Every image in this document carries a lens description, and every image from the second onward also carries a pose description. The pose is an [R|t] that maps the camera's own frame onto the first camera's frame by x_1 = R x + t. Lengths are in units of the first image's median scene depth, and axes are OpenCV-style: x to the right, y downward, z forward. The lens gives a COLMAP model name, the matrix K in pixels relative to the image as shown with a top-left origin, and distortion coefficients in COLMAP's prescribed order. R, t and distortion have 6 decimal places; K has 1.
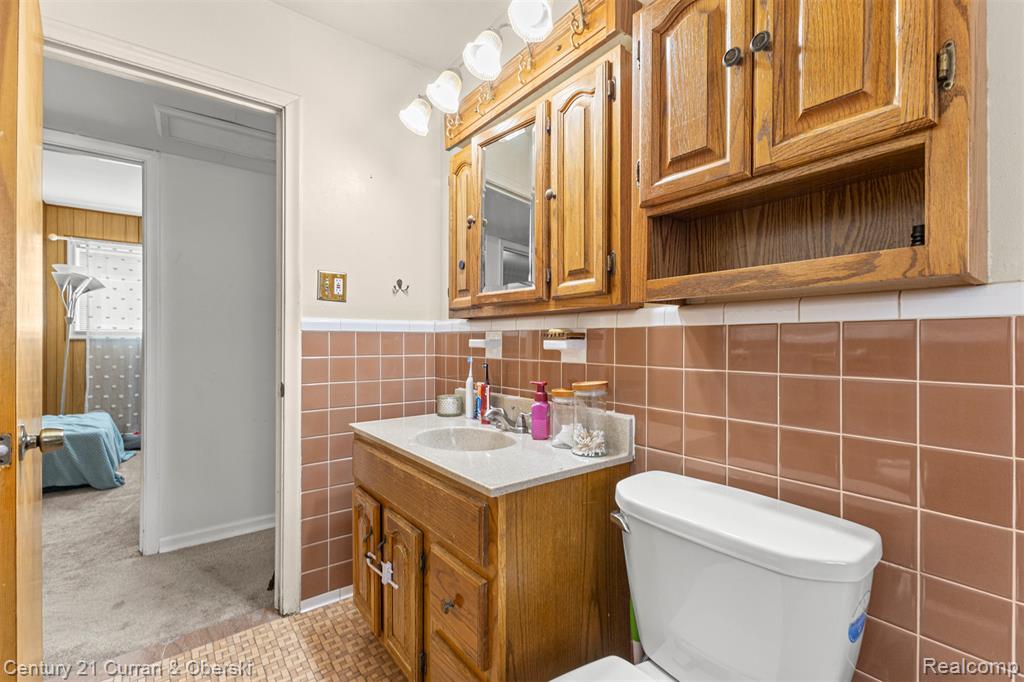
lens RADIAL K [[439.5, 0, 507.6], [0, 439.5, 339.6], [0, 0, 1]] dist [0.009341, -0.001338]
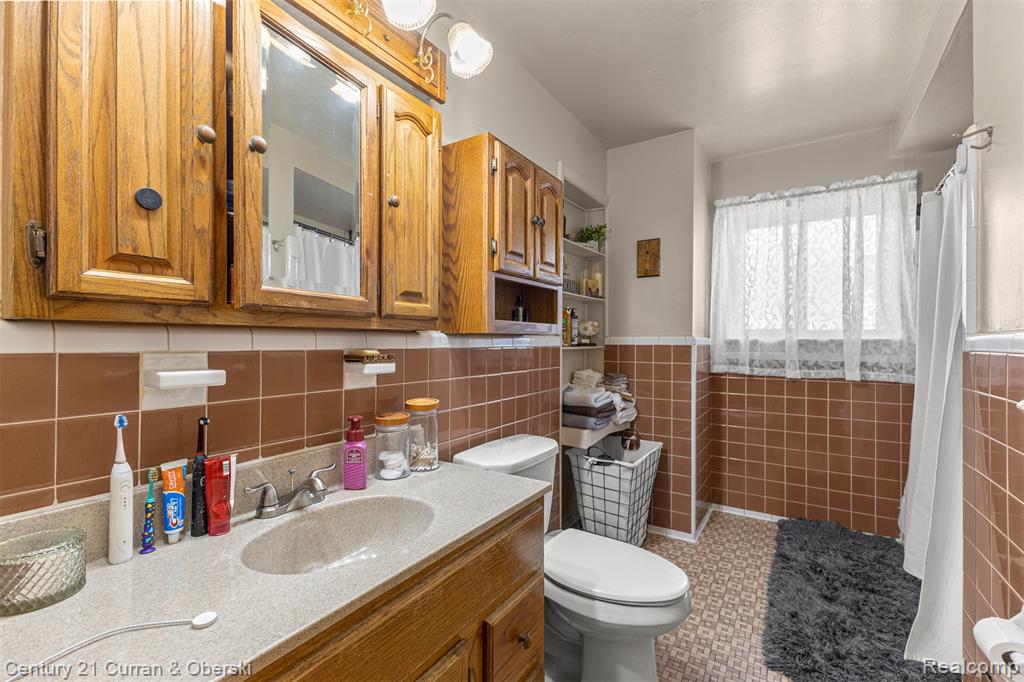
lens RADIAL K [[439.5, 0, 508.2], [0, 439.5, 343.7], [0, 0, 1]] dist [0.009341, -0.001338]
pose [[-0.332207, -0.001052, 0.943206, -0.815192], [-0.003413, 0.999994, -0.000087, -0.038181], [-0.943200, -0.003248, -0.332209, 1.064269]]
